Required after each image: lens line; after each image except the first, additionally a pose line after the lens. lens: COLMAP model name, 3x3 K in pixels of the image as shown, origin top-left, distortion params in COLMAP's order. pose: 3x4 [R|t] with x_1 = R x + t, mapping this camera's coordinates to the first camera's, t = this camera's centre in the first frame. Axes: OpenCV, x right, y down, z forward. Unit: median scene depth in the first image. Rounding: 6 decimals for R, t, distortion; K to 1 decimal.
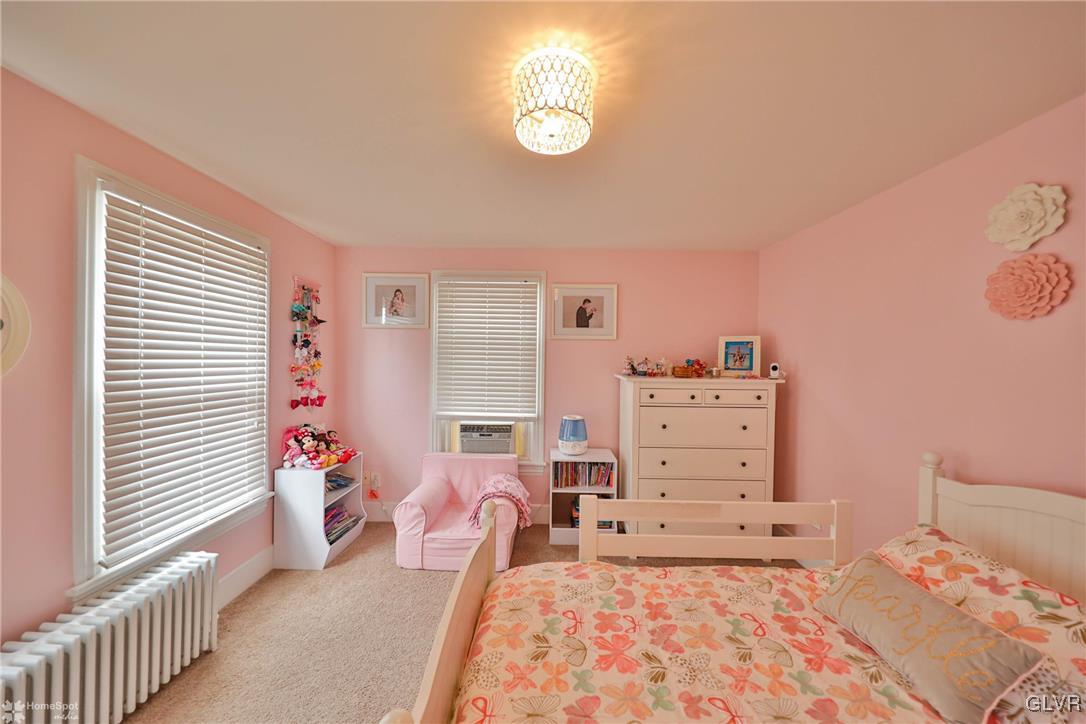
lens RADIAL K [[365.7, 0, 539.7], [0, 365.7, 361.2], [0, 0, 1]] dist [-0.001917, -0.000858]
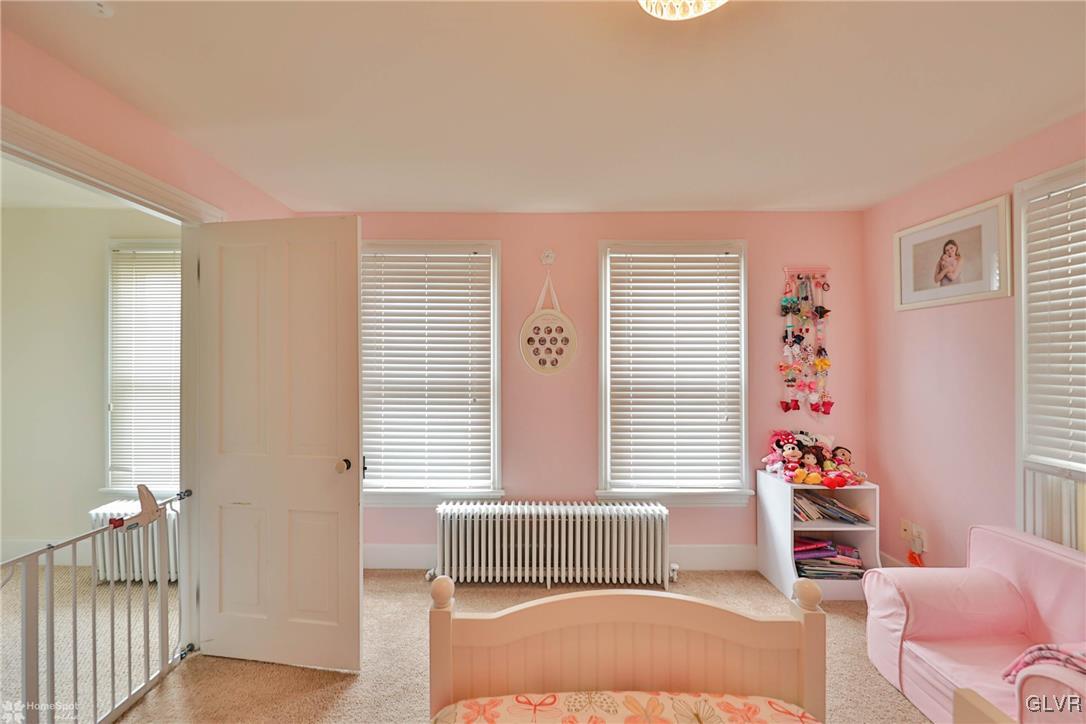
lens RADIAL K [[417.9, 0, 538.8], [0, 417.9, 360.5], [0, 0, 1]] dist [-0.000175, -0.000238]
pose [[0.004425, -0.014916, -0.999879, 0.382773], [-0.001646, 0.999887, -0.014924, 0.019611], [0.999989, 0.001711, 0.004400, 0.382315]]
